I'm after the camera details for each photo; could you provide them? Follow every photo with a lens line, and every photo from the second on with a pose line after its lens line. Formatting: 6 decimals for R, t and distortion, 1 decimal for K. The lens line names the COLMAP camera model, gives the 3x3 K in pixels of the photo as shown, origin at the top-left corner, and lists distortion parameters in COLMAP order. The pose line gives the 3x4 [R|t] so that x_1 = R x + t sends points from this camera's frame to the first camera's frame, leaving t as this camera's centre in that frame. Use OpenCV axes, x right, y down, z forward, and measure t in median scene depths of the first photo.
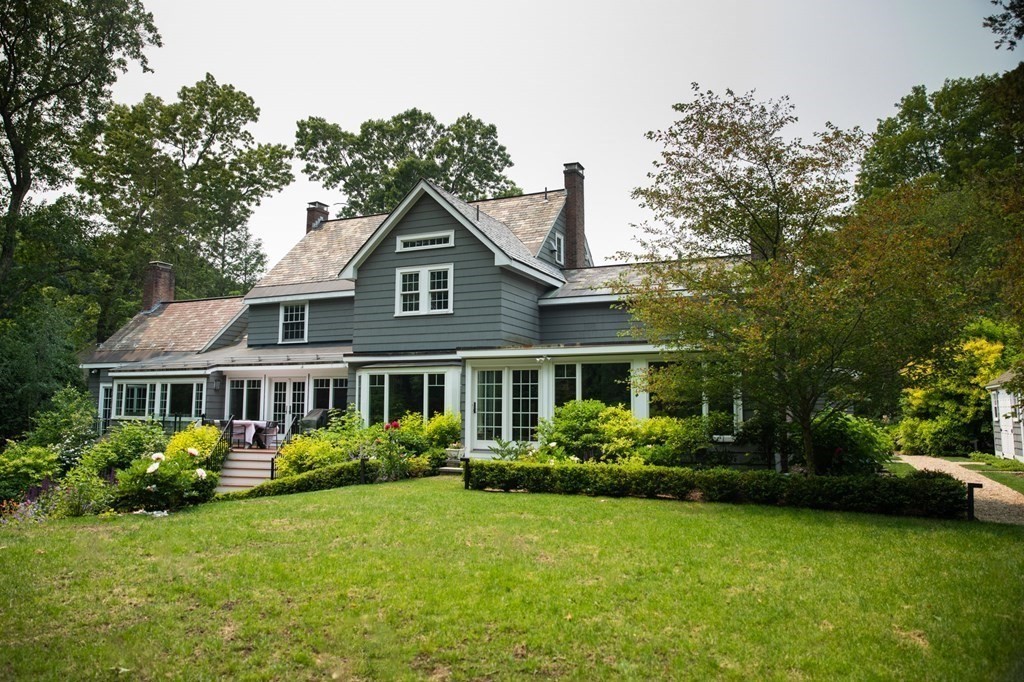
lens RADIAL K [[735.4, 0, 498.8], [0, 735.4, 341.8], [0, 0, 1]] dist [-0.184305, 0.152649]
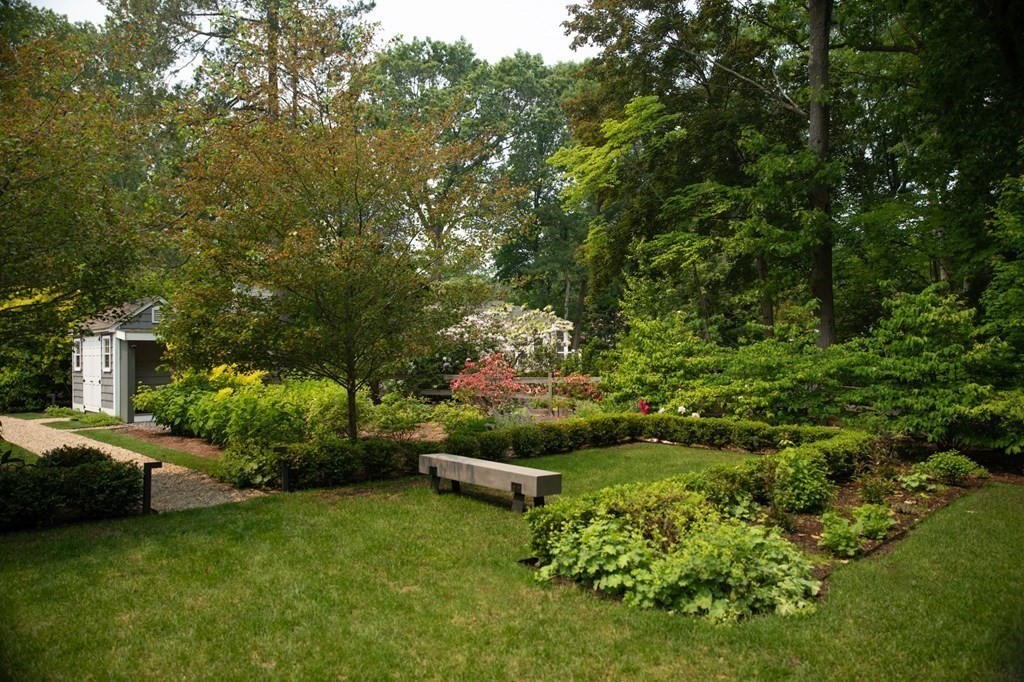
lens RADIAL K [[735.4, 0, 498.8], [0, 735.4, 341.8], [0, 0, 1]] dist [-0.184305, 0.152649]
pose [[0.348286, 0.000356, 0.937388, 0.144892], [-0.070389, 0.997187, 0.025774, 0.040727], [-0.934742, -0.074959, 0.347331, 0.514947]]
